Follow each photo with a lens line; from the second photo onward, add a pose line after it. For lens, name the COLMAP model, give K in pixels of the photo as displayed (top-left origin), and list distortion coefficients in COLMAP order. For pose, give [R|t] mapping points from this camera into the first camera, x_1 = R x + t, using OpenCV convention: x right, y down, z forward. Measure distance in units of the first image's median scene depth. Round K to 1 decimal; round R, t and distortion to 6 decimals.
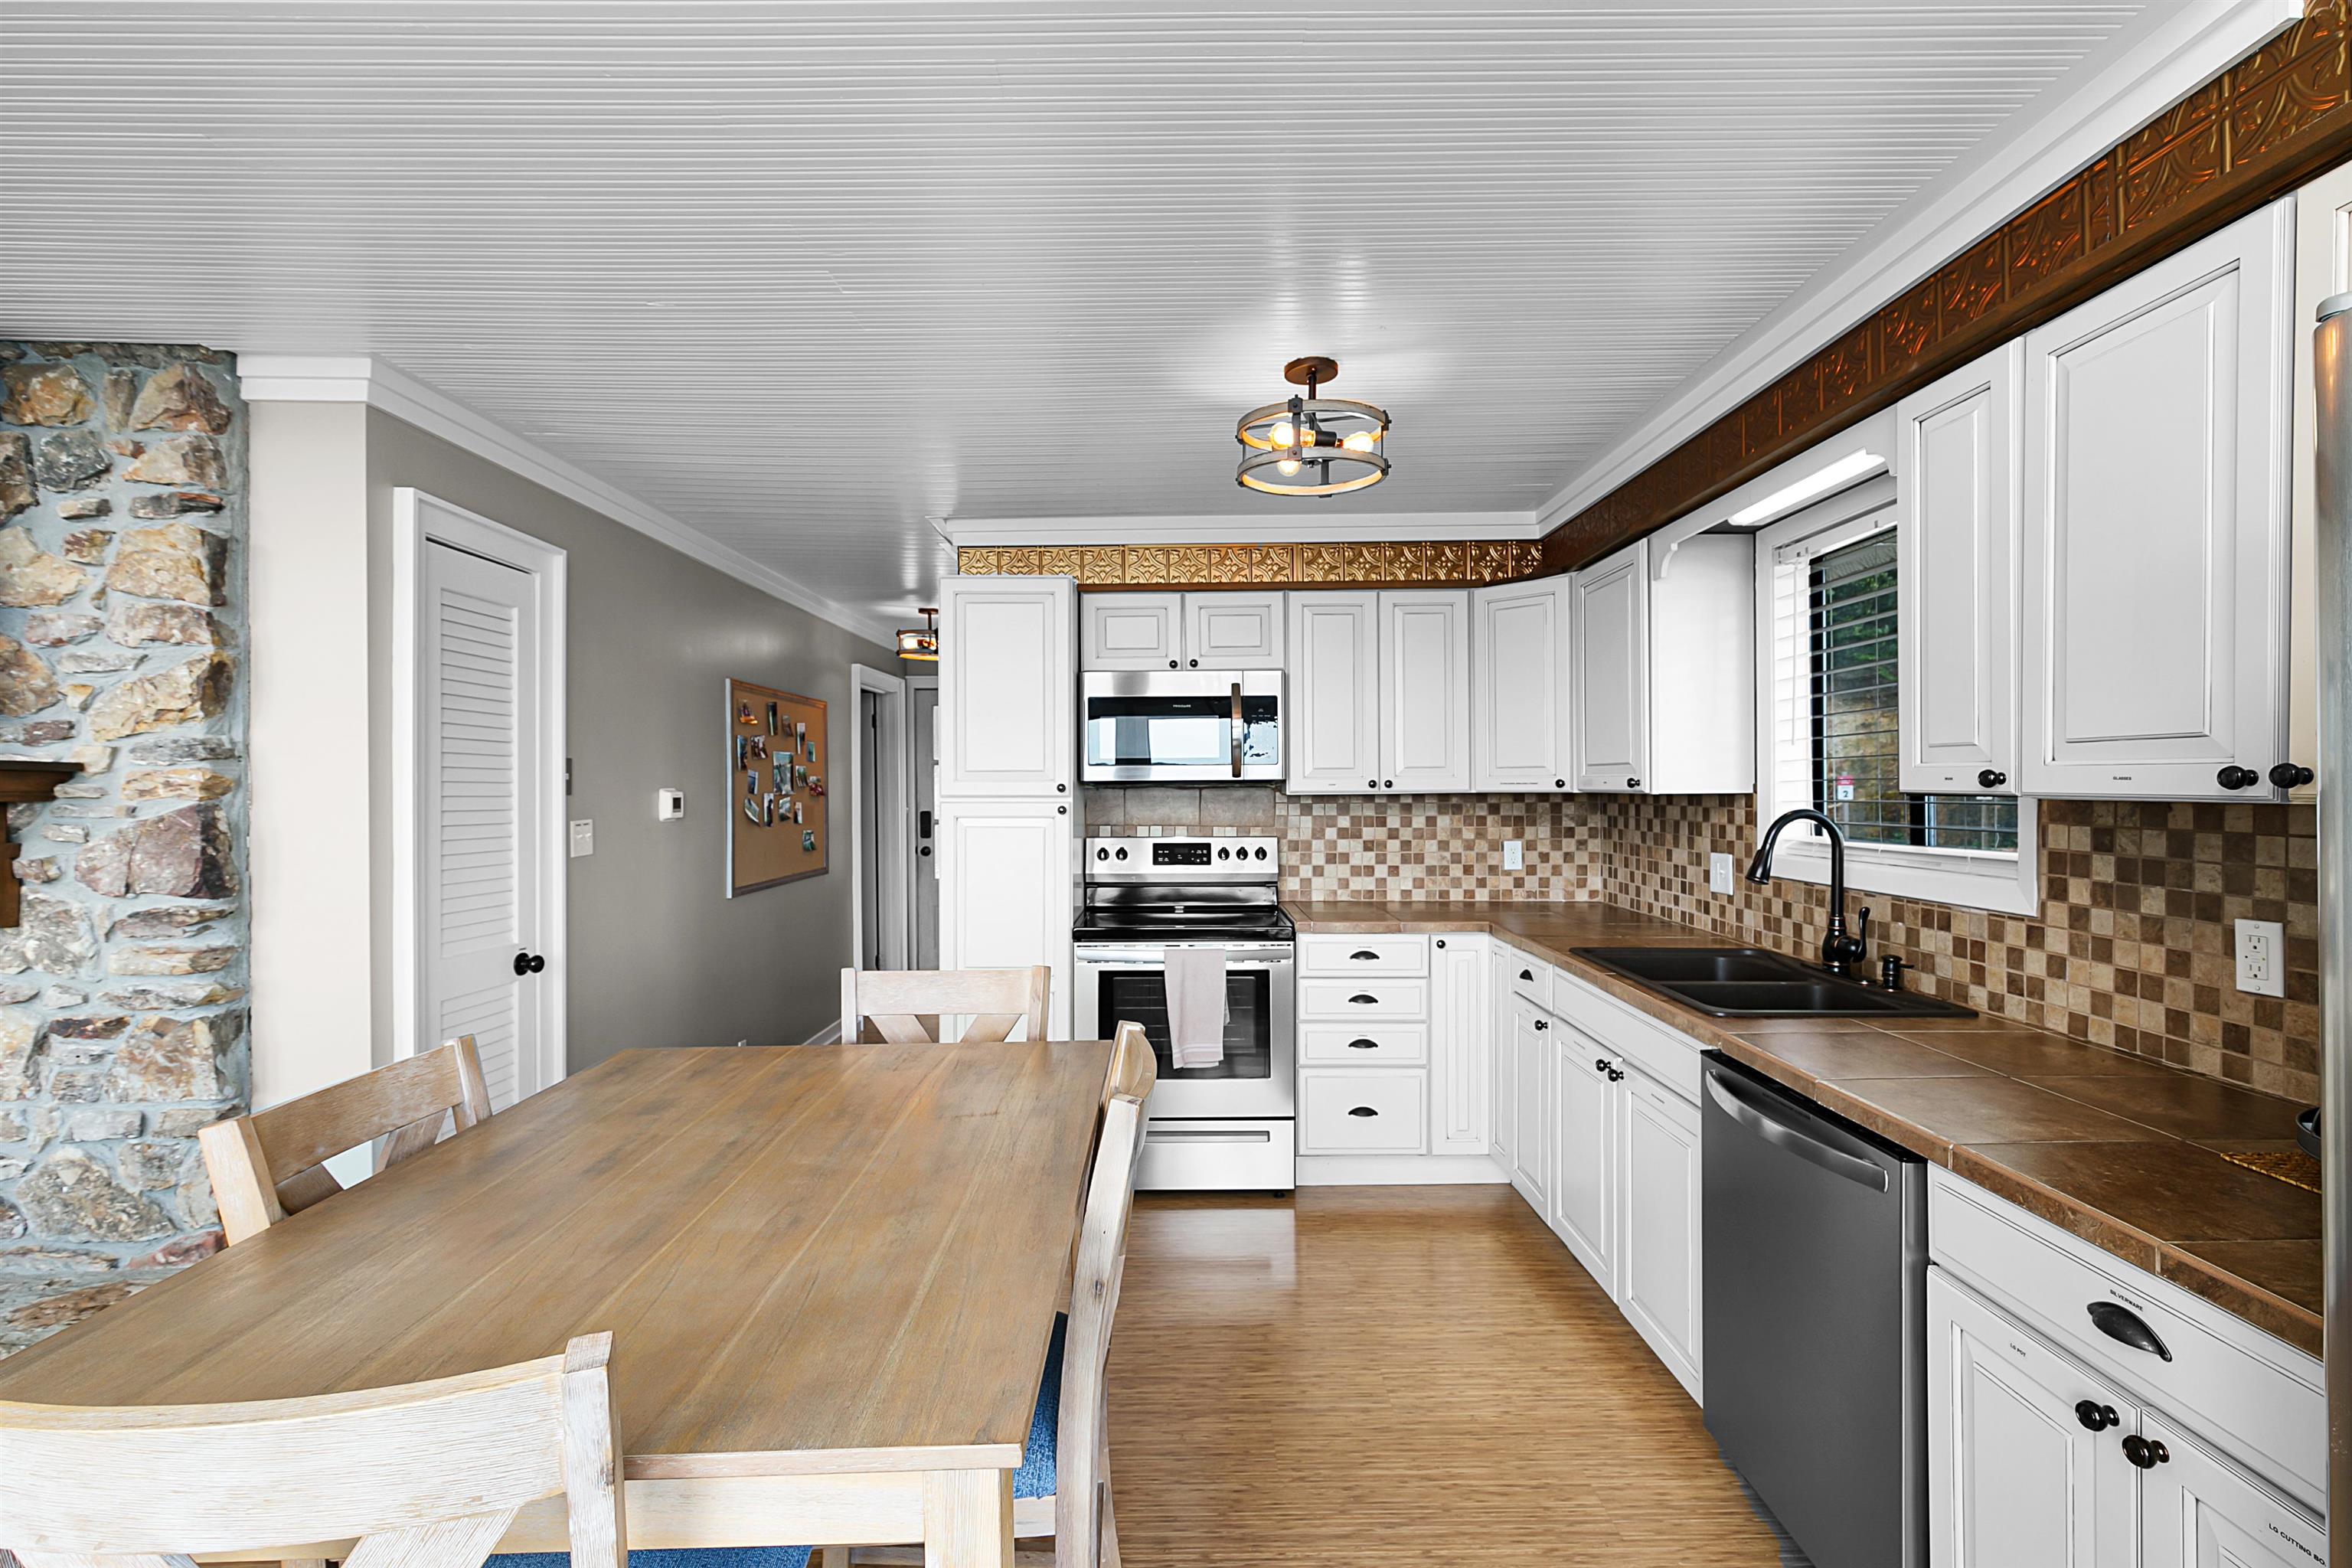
lens RADIAL K [[1069.6, 0, 1189.4], [0, 1069.6, 782.3], [0, 0, 1]] dist [0.001341, -0.000407]
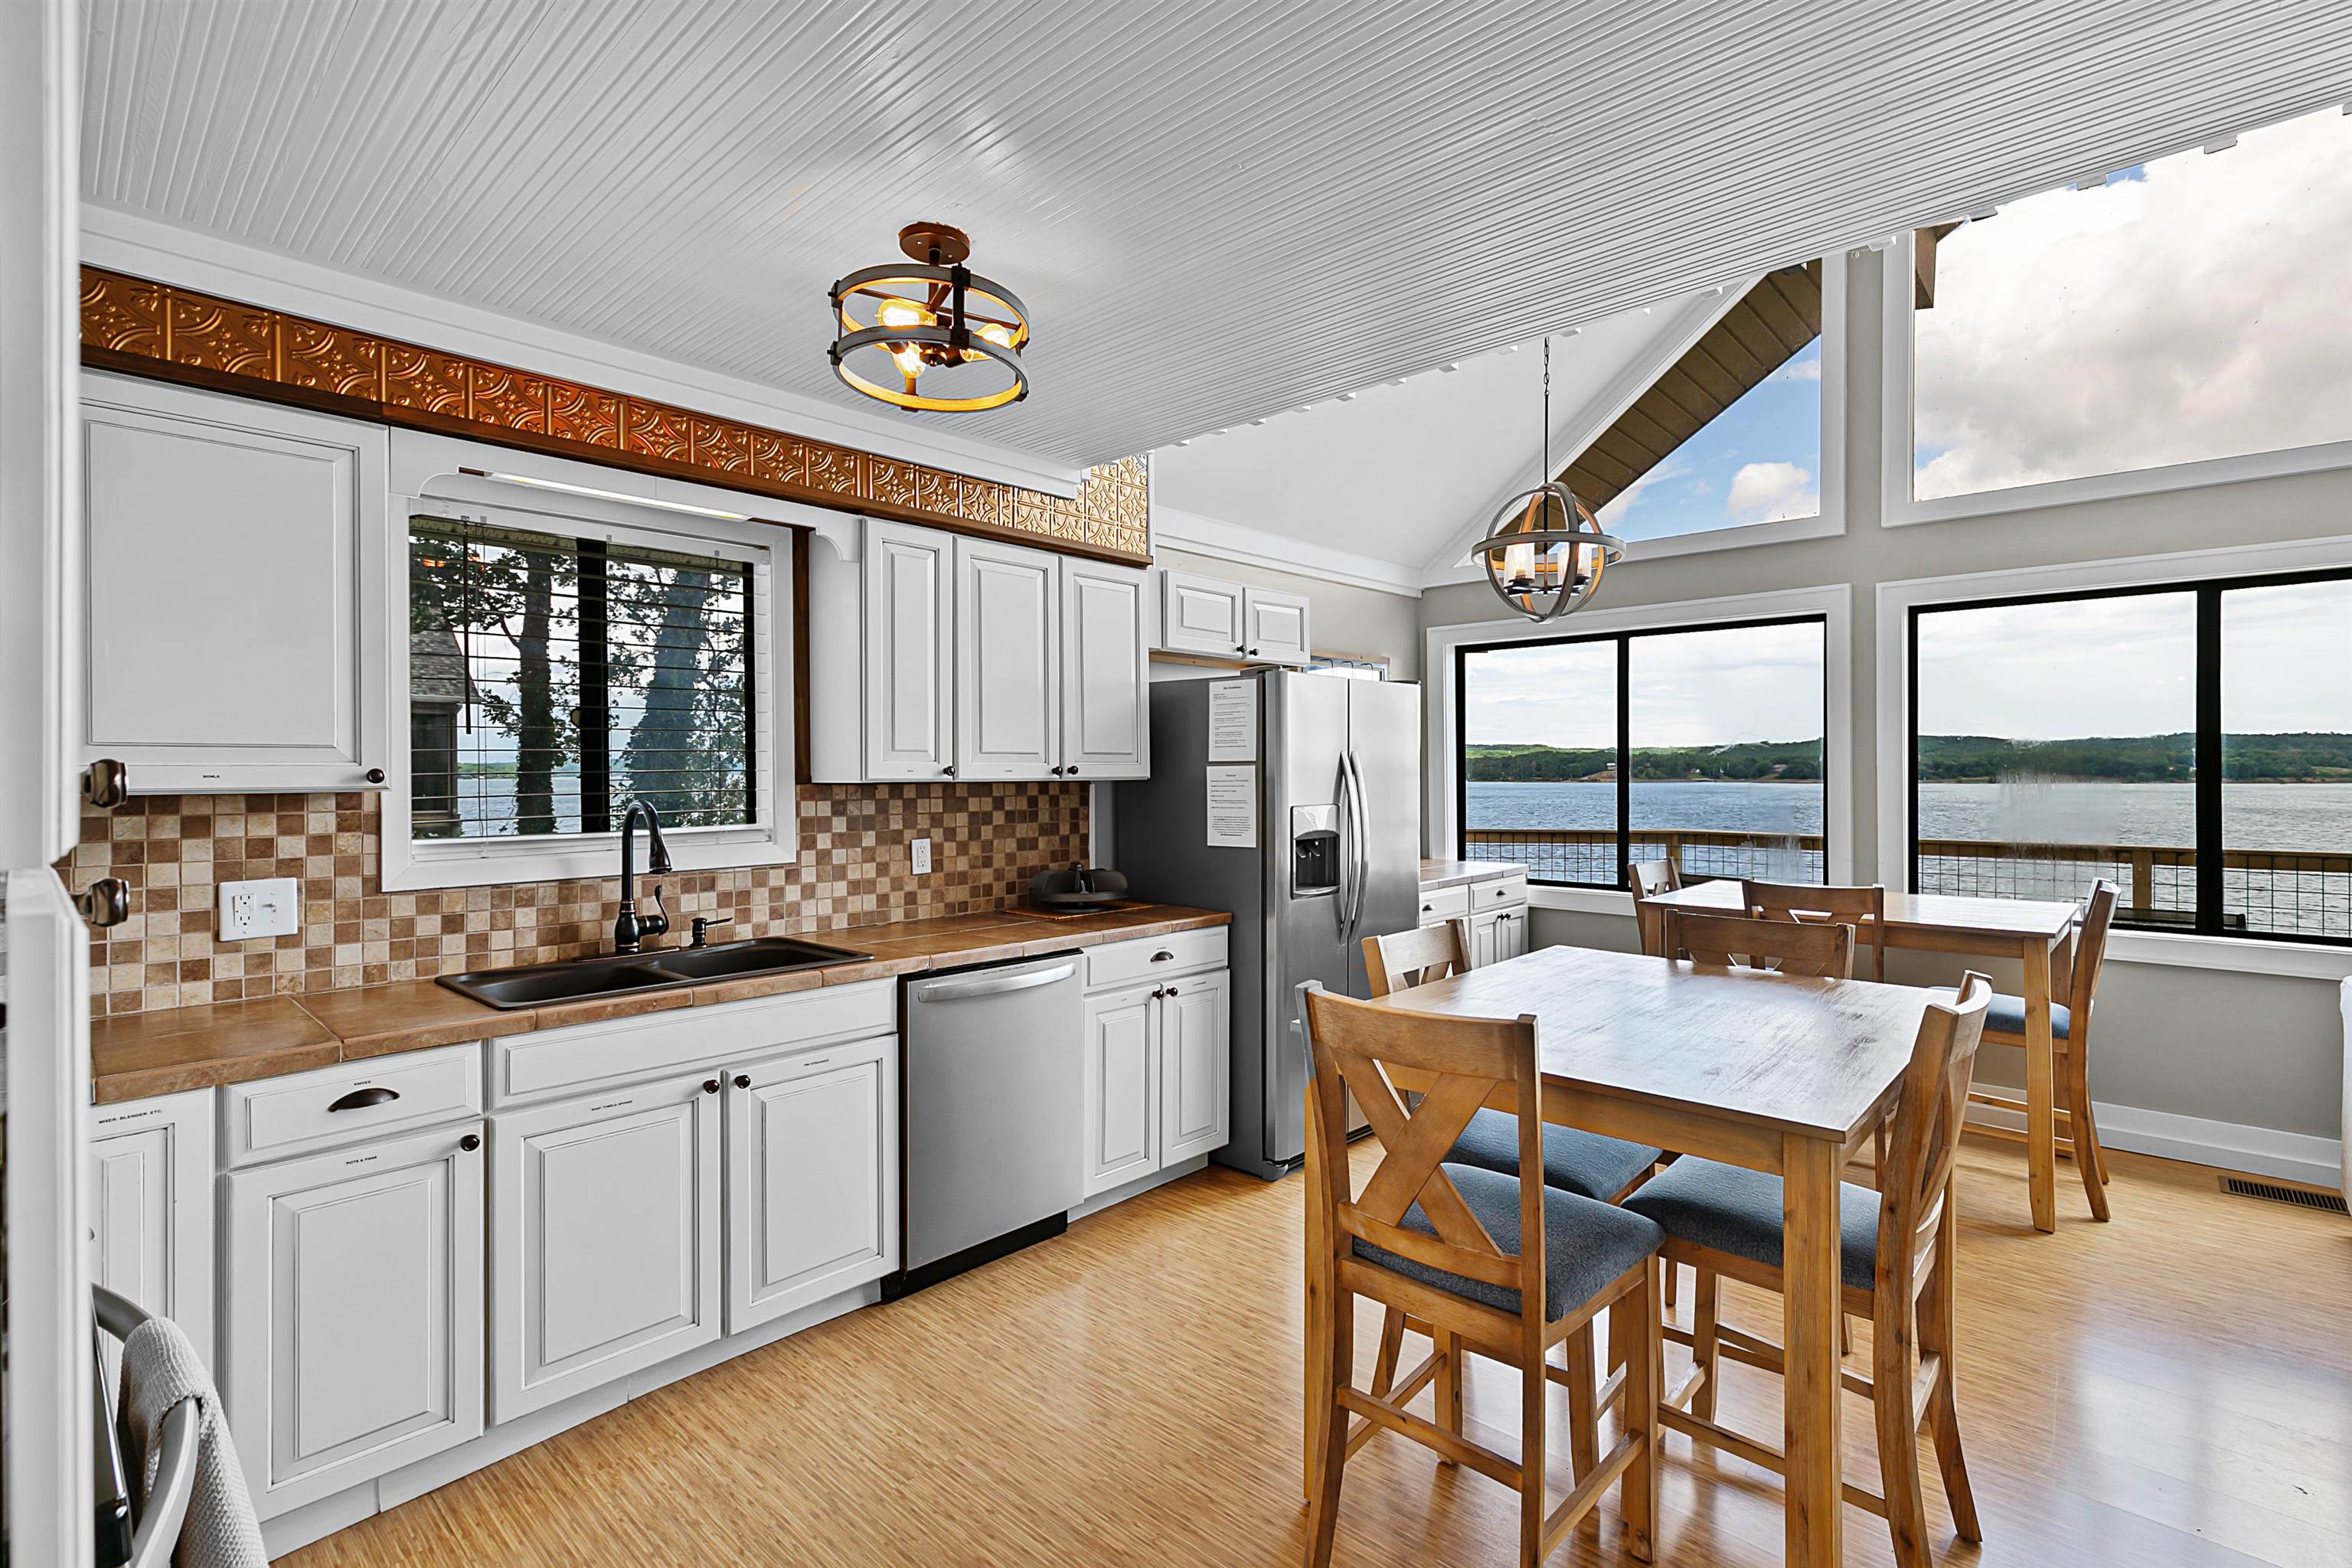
lens RADIAL K [[1069.6, 0, 1191.0], [0, 1069.6, 773.4], [0, 0, 1]] dist [0.001341, -0.000407]
pose [[-0.738992, 0.009160, 0.673652, -0.686835], [0.008664, 0.999954, -0.004092, 0.010171], [-0.673658, 0.002813, -0.739037, 1.830681]]
